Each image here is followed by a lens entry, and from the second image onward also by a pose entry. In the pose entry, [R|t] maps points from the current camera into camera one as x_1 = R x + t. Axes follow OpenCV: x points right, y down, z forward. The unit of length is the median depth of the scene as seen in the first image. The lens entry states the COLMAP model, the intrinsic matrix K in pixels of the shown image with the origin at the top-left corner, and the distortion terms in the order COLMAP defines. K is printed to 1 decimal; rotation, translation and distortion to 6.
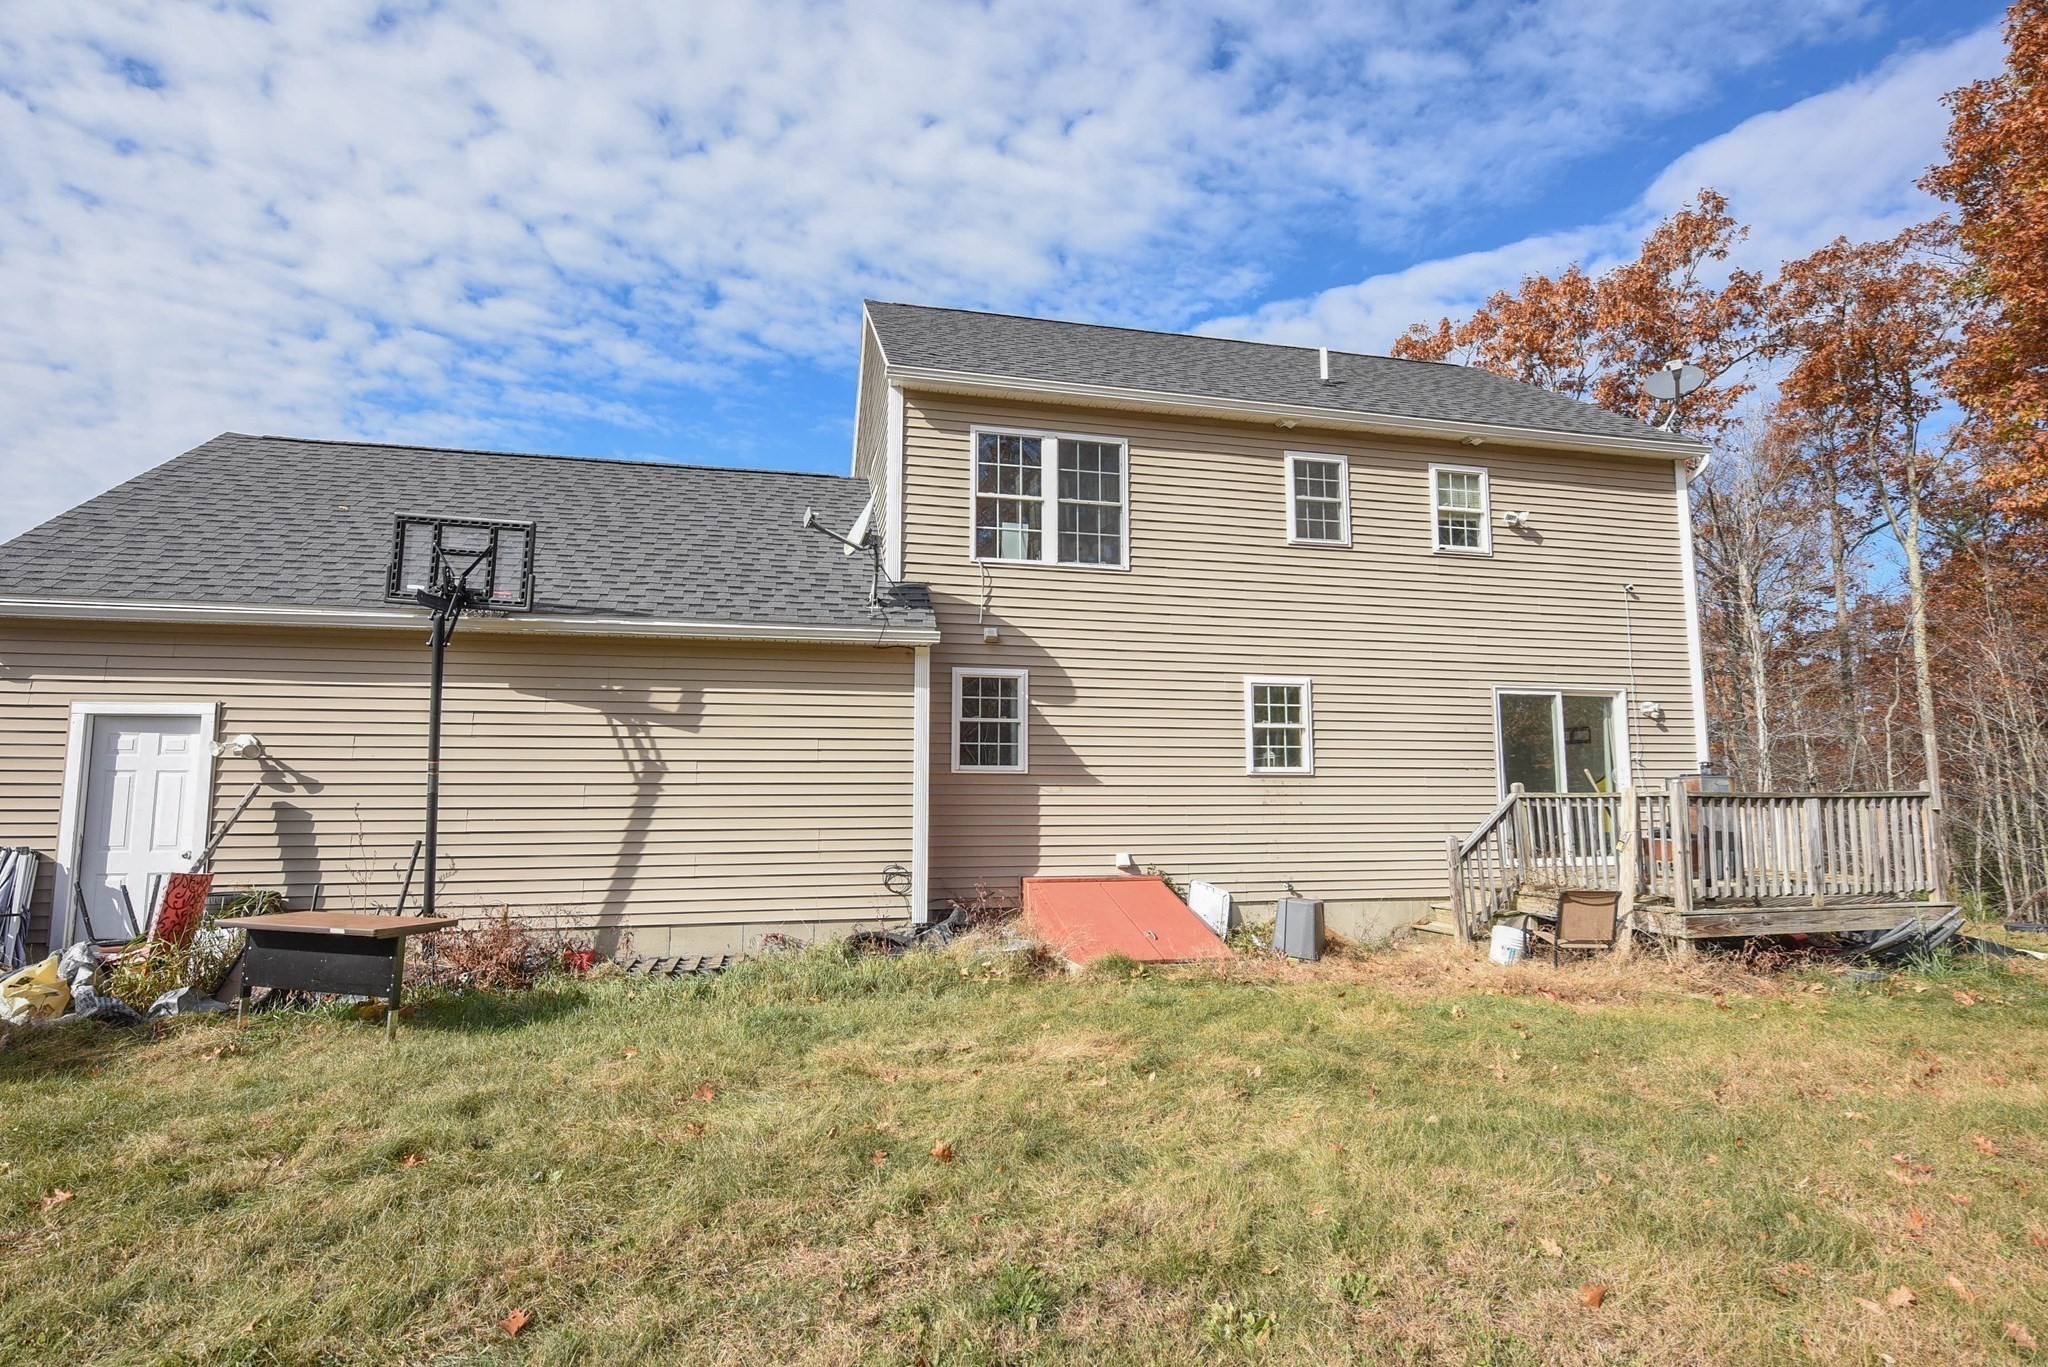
lens RADIAL K [[1028.7, 0, 1018.6], [0, 1028.7, 683.4], [0, 0, 1]] dist [-0.005428, -0.003294]
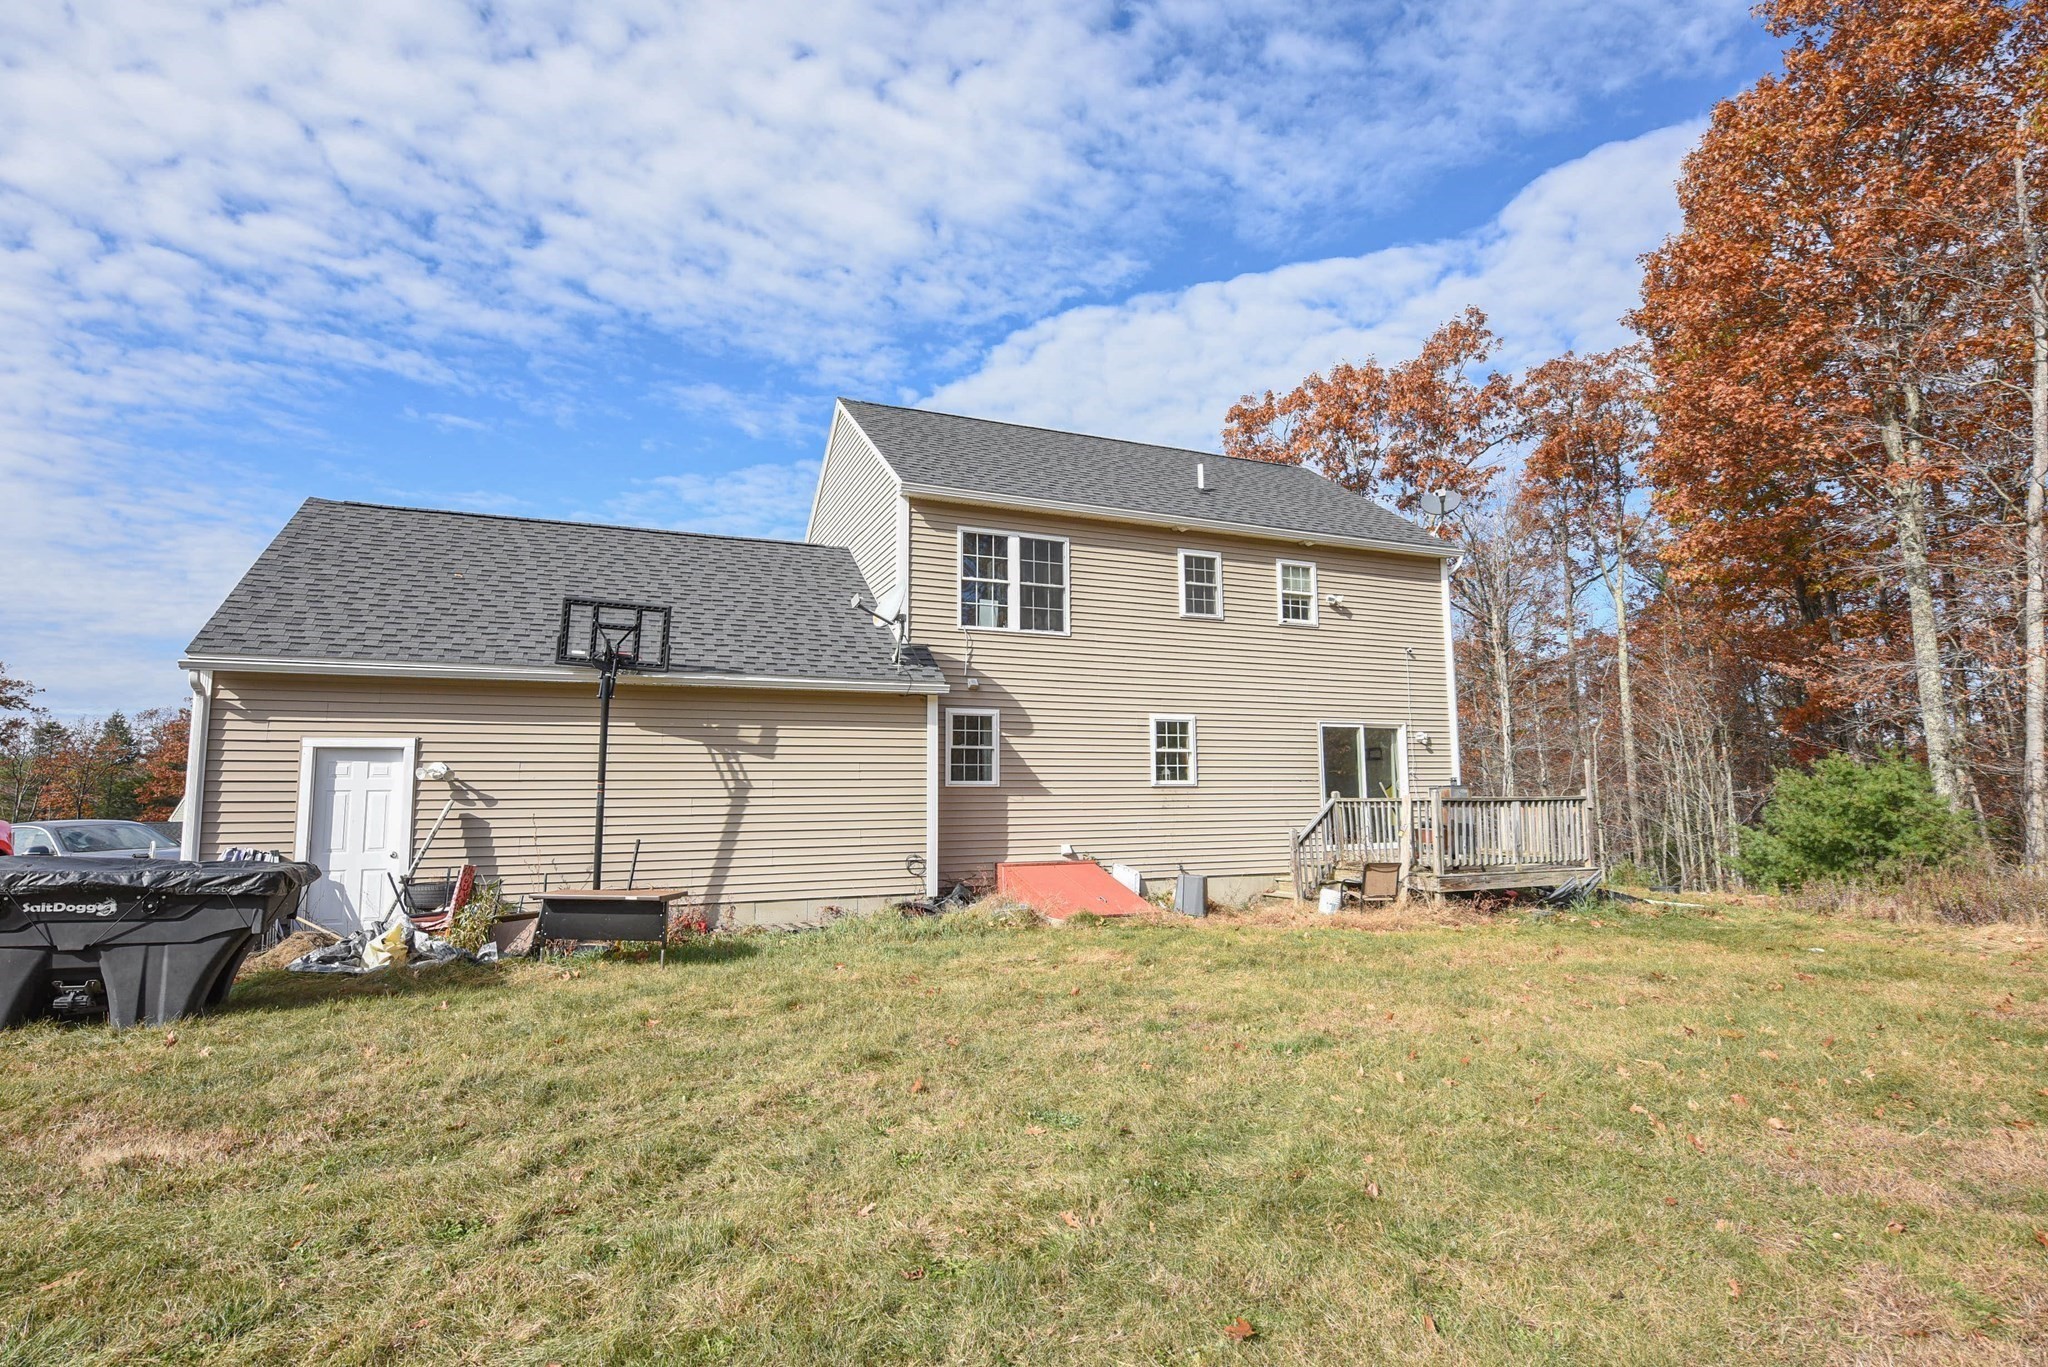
lens RADIAL K [[1028.7, 0, 1028.7], [0, 1028.7, 684.3], [0, 0, 1]] dist [-0.005428, -0.003294]
pose [[0.983537, 0.012565, 0.180267, -0.199770], [-0.012343, 0.999921, -0.002351, -0.044612], [-0.180282, 0.000088, 0.983615, -0.340472]]
